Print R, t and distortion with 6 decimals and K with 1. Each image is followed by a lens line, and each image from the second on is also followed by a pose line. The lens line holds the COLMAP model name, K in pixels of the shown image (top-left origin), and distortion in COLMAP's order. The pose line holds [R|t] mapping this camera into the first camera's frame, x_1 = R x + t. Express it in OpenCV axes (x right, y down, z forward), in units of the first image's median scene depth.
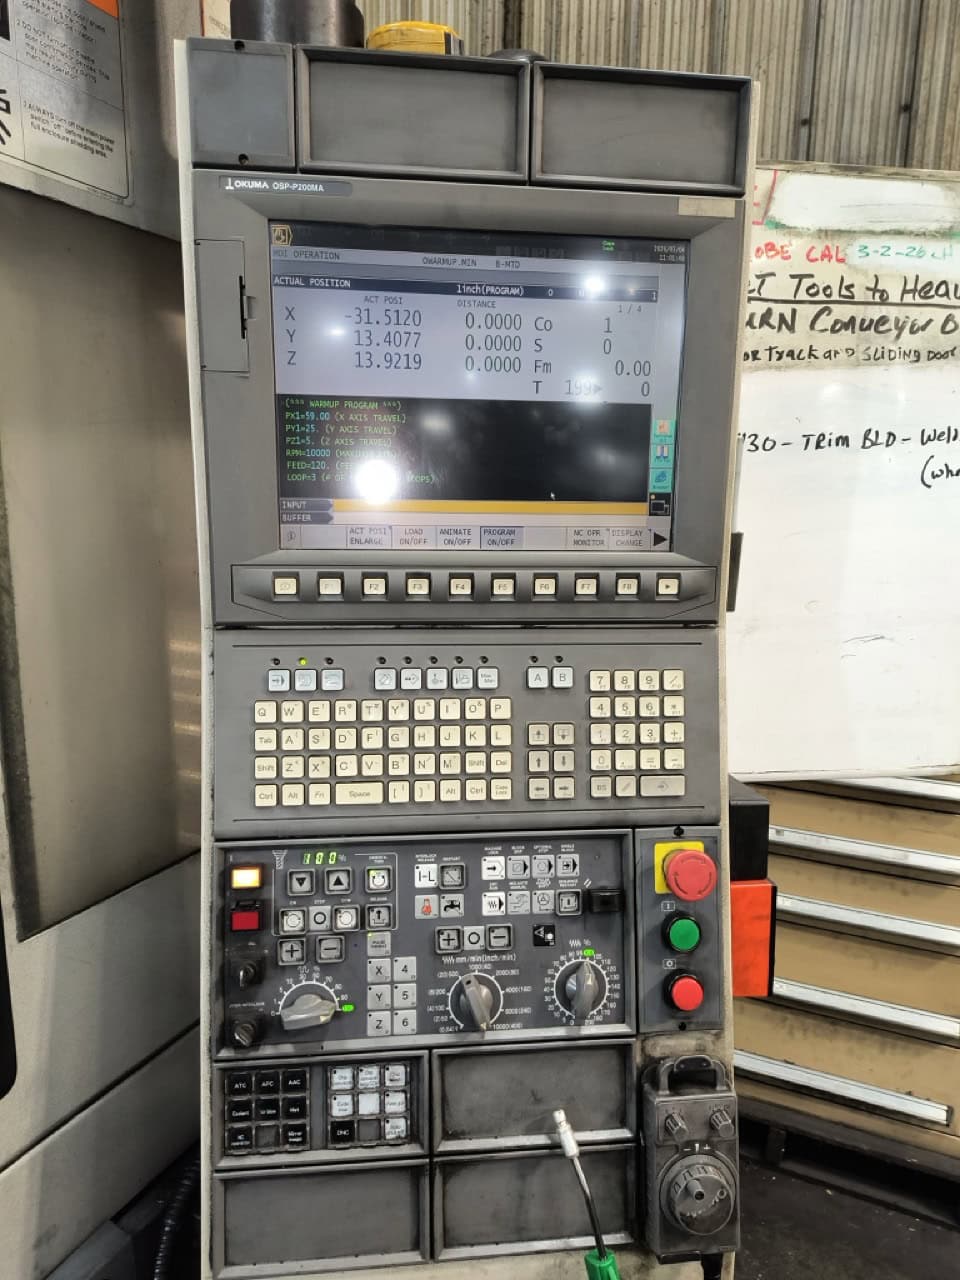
lens RADIAL K [[872.9, 0, 480.0], [0, 872.9, 640.0], [0, 0, 1]] dist [0.018699, -0.021413]
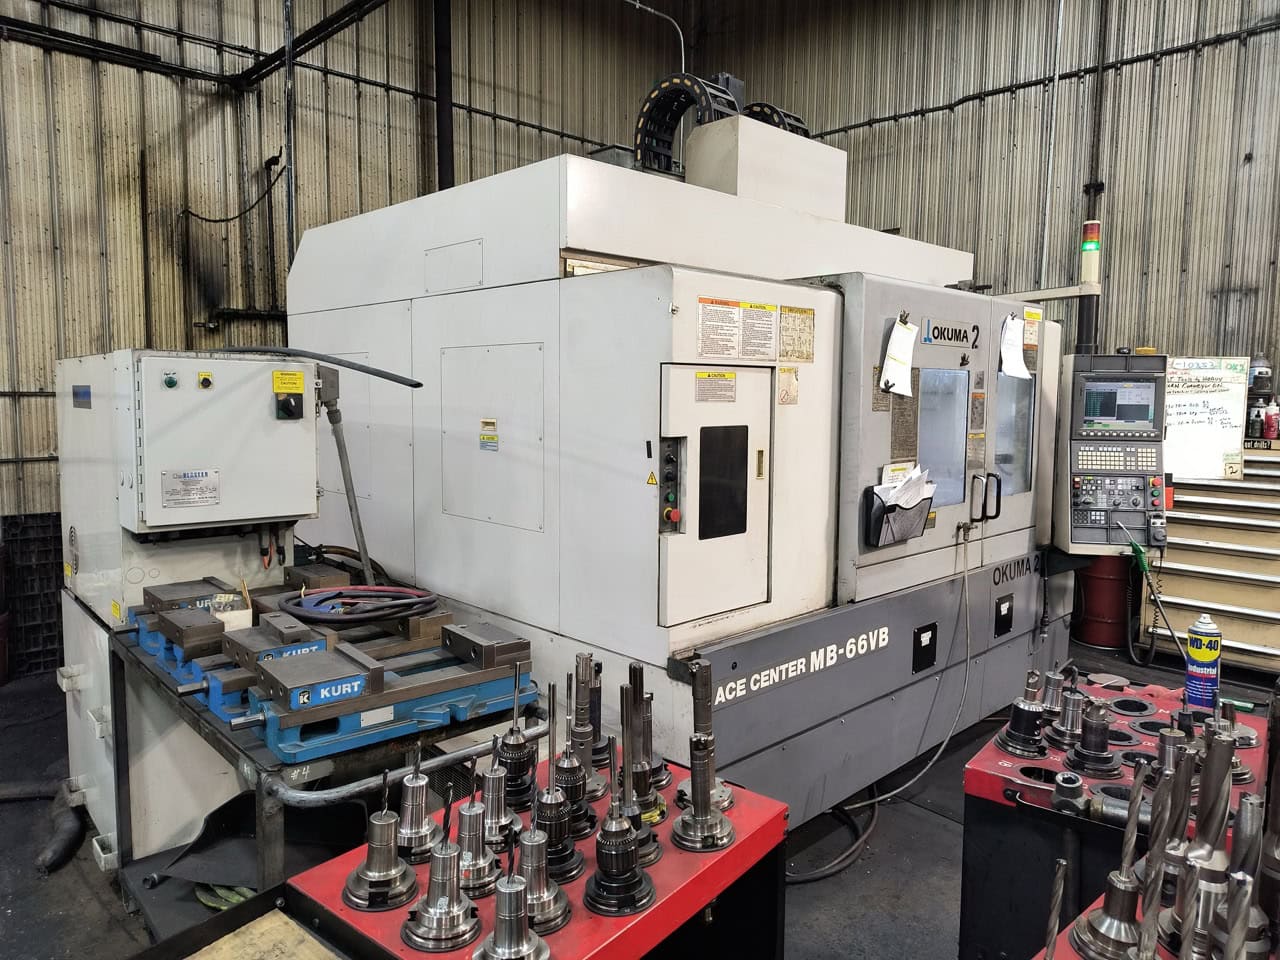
lens RADIAL K [[883.5, 0, 562.0], [0, 883.5, 478.0], [0, 0, 1]] dist [0.003756, -0.037718]
pose [[0.941472, 0.017461, -0.336637, -1.554585], [-0.050555, 0.994676, -0.089794, 0.975015], [0.333277, 0.101557, 0.937343, -5.920242]]
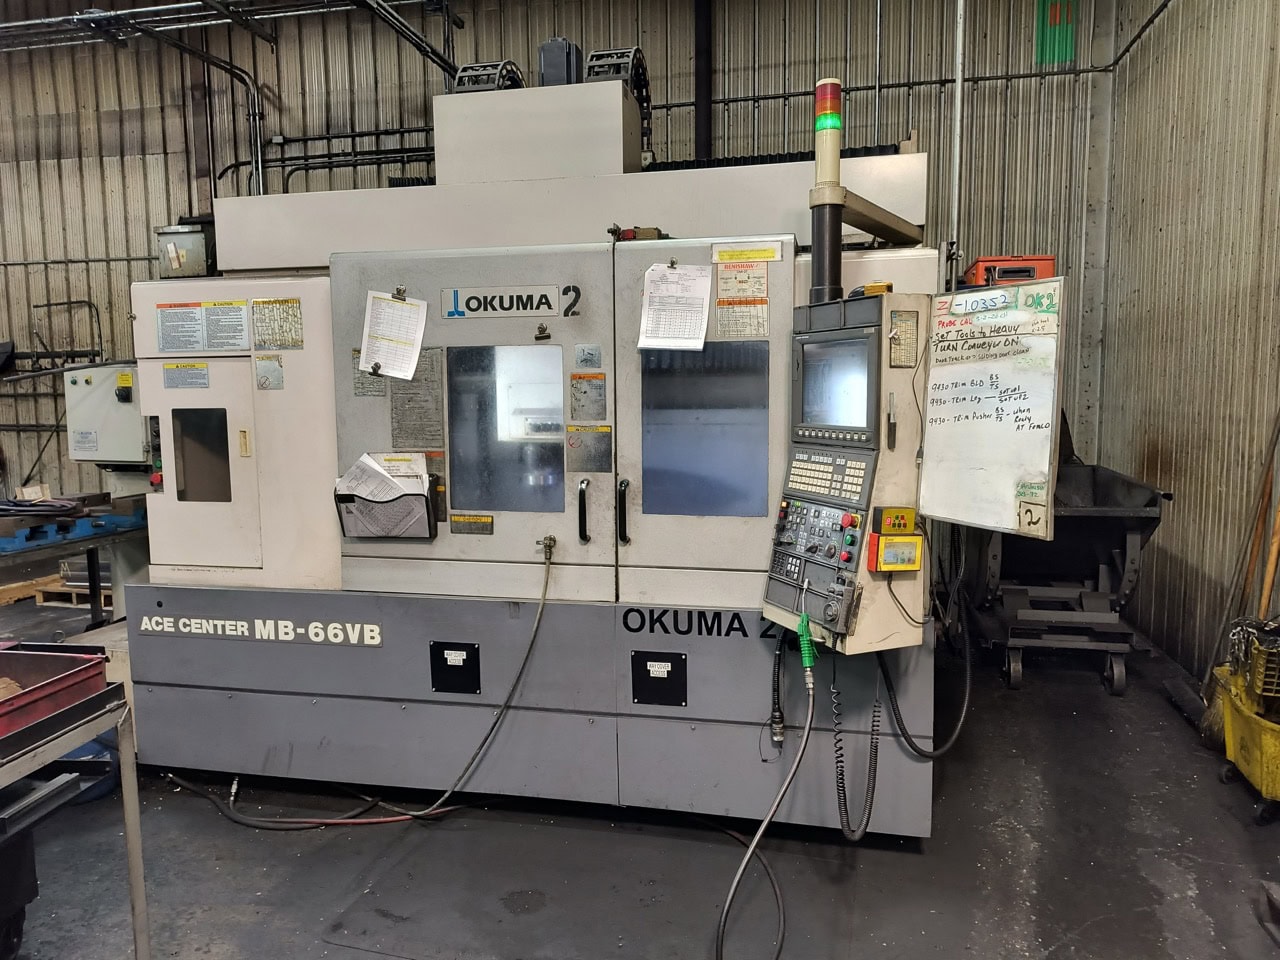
lens RADIAL K [[872.9, 0, 640.0], [0, 872.9, 480.0], [0, 0, 1]] dist [0.018699, -0.021413]
pose [[0.276827, 0.079195, -0.957651, 3.212784], [-0.166420, 0.985489, 0.033390, 0.132639], [0.946399, 0.150129, 0.285990, -0.750347]]
